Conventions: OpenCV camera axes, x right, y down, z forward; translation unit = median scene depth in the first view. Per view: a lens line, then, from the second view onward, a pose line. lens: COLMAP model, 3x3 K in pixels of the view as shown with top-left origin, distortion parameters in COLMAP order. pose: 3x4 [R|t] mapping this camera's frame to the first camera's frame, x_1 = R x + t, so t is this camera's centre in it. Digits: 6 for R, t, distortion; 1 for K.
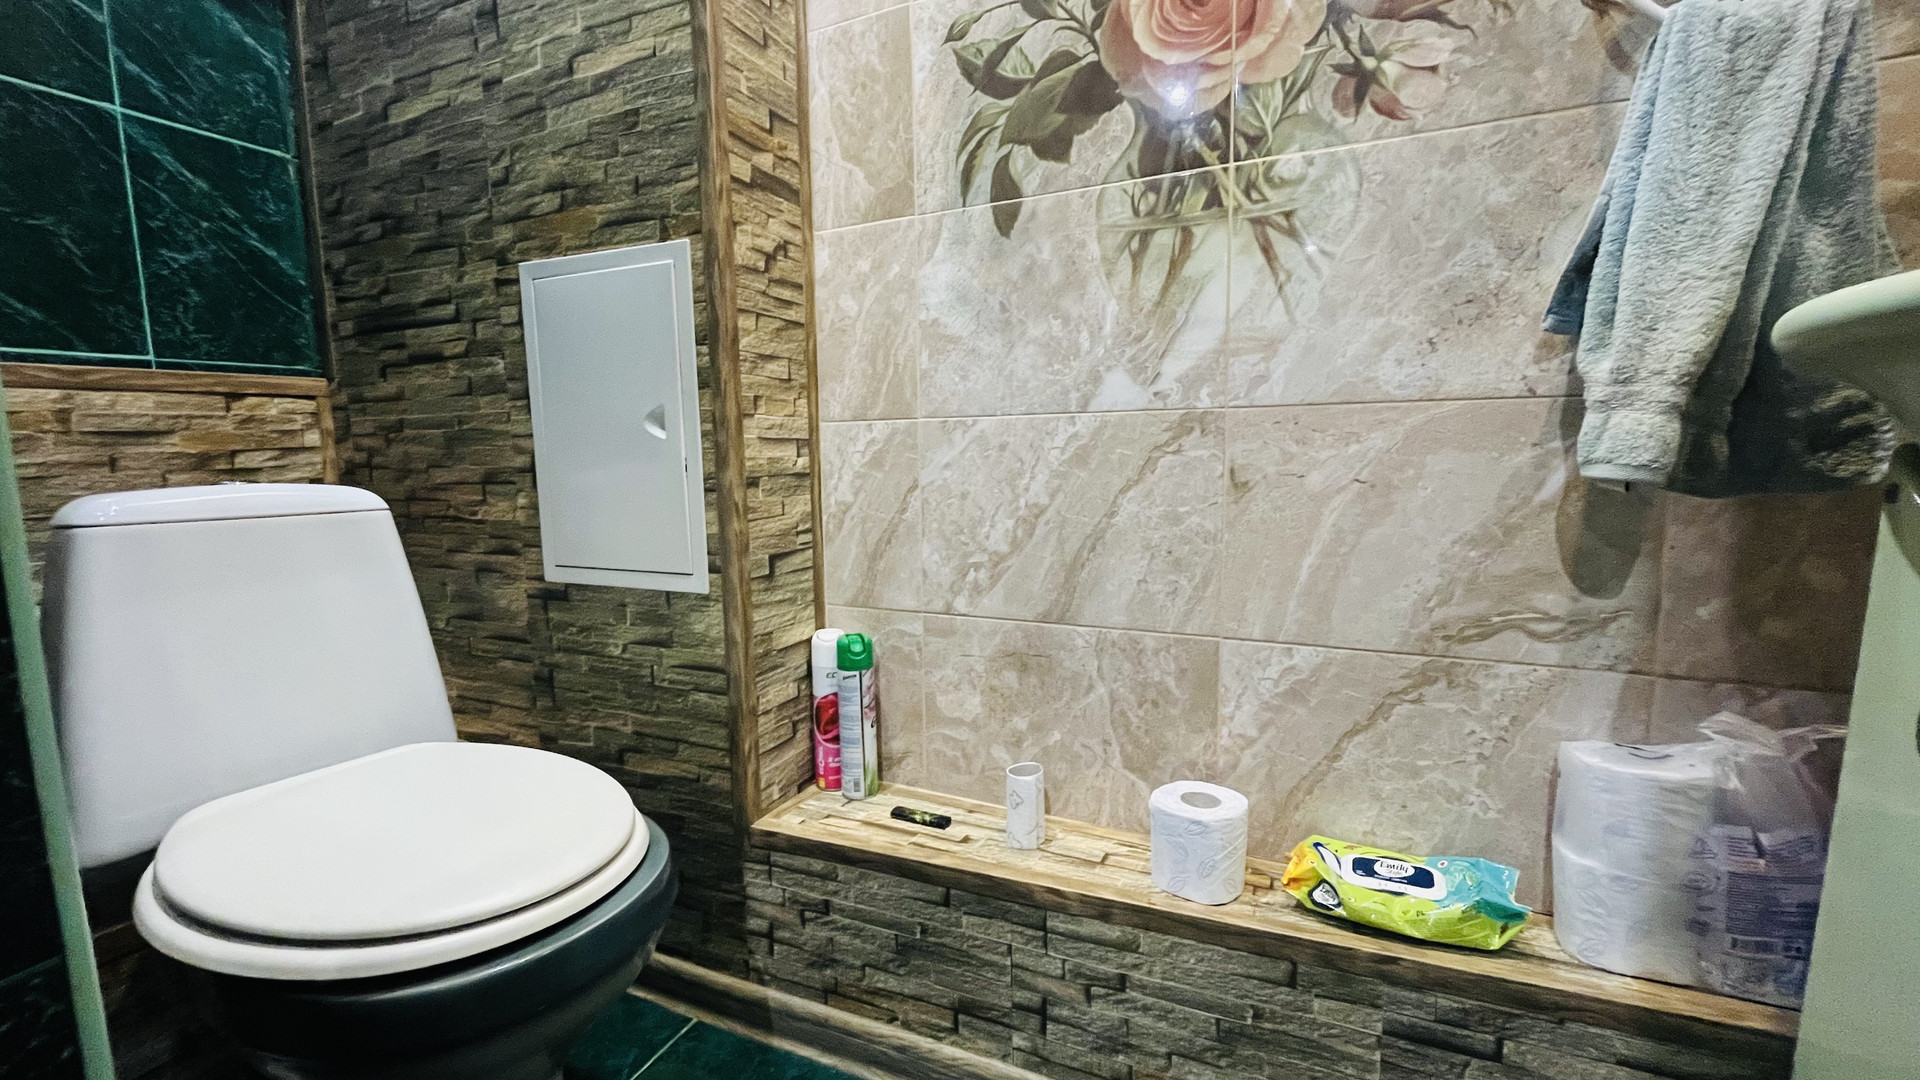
lens RADIAL K [[776.9, 0, 960.8], [0, 776.9, 541.7], [0, 0, 1]] dist [-0.004191, 0.000402]
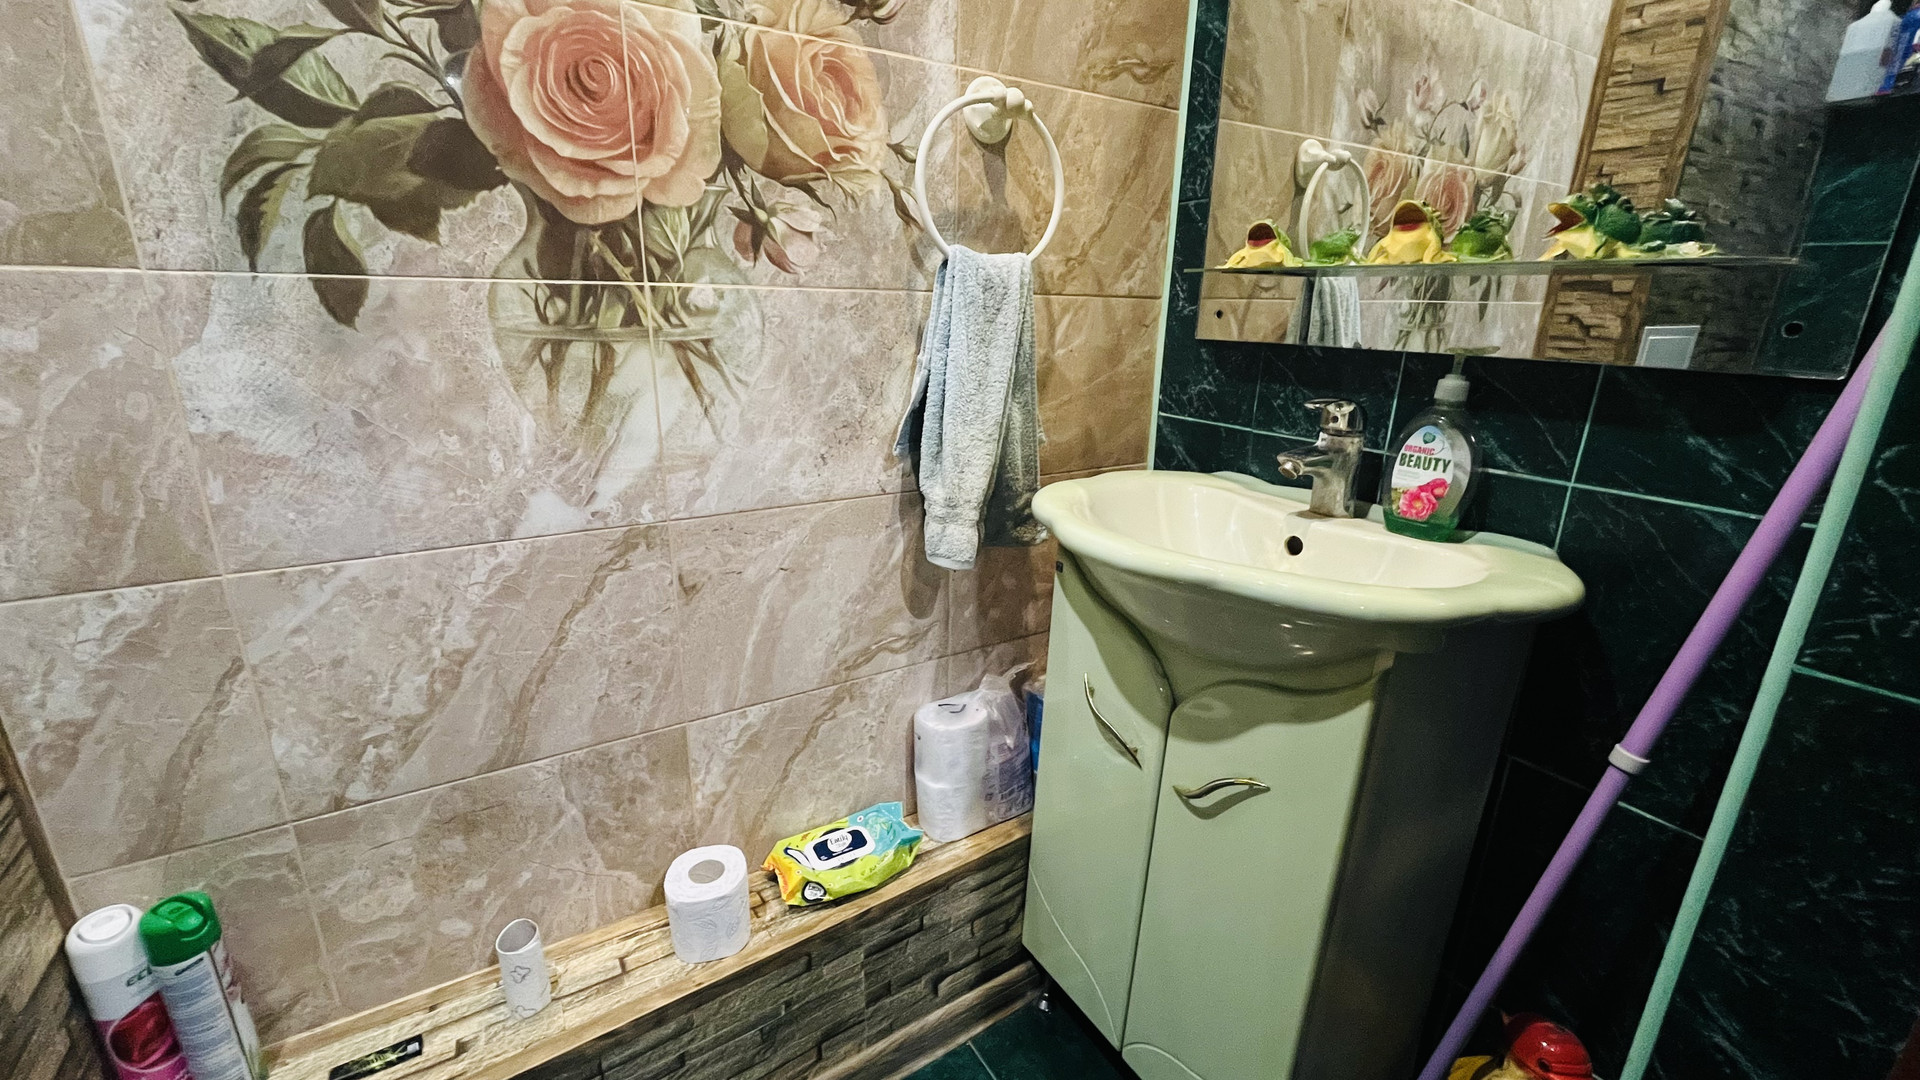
lens RADIAL K [[776.9, 0, 964.4], [0, 776.9, 538.4], [0, 0, 1]] dist [-0.004191, 0.000402]
pose [[0.533340, -0.216951, 0.817607, -0.295787], [0.057163, 0.973585, 0.221052, -0.350882], [-0.843967, -0.071159, 0.531653, 0.110501]]
